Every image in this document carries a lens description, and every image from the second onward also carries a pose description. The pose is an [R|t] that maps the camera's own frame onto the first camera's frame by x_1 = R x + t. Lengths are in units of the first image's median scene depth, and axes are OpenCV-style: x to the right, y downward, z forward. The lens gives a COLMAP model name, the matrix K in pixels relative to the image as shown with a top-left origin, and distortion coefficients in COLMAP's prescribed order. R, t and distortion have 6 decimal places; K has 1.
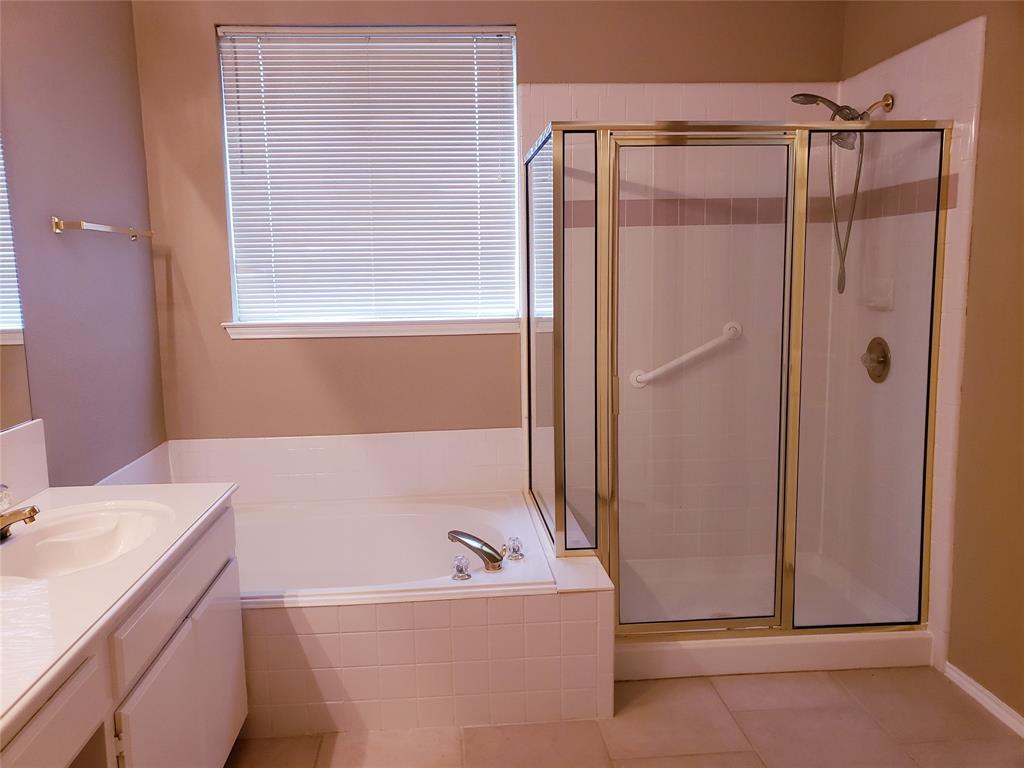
lens RADIAL K [[783.1, 0, 506.1], [0, 783.1, 392.3], [0, 0, 1]] dist [0.076162, -0.129870]
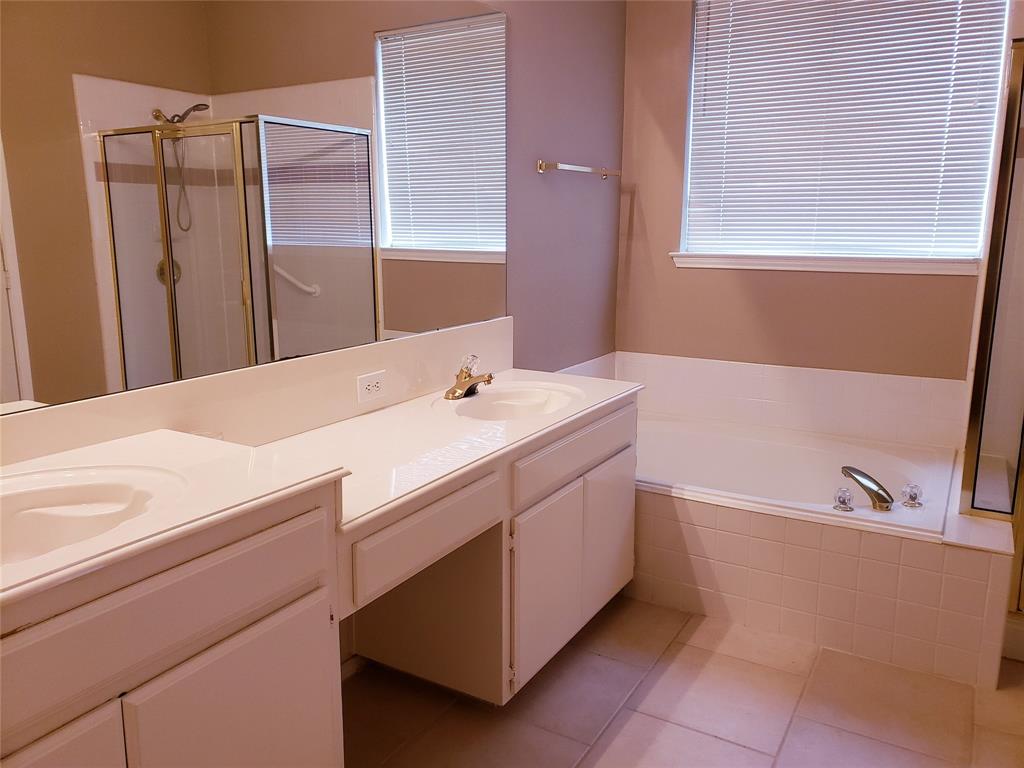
lens RADIAL K [[799.9, 0, 512.0], [0, 799.9, 384.0], [0, 0, 1]] dist [0.000521, -0.011451]
pose [[0.821049, 0.127761, -0.556378, 0.139678], [-0.095643, 0.991644, 0.086571, 0.025880], [0.562789, -0.017865, 0.826408, -0.086845]]
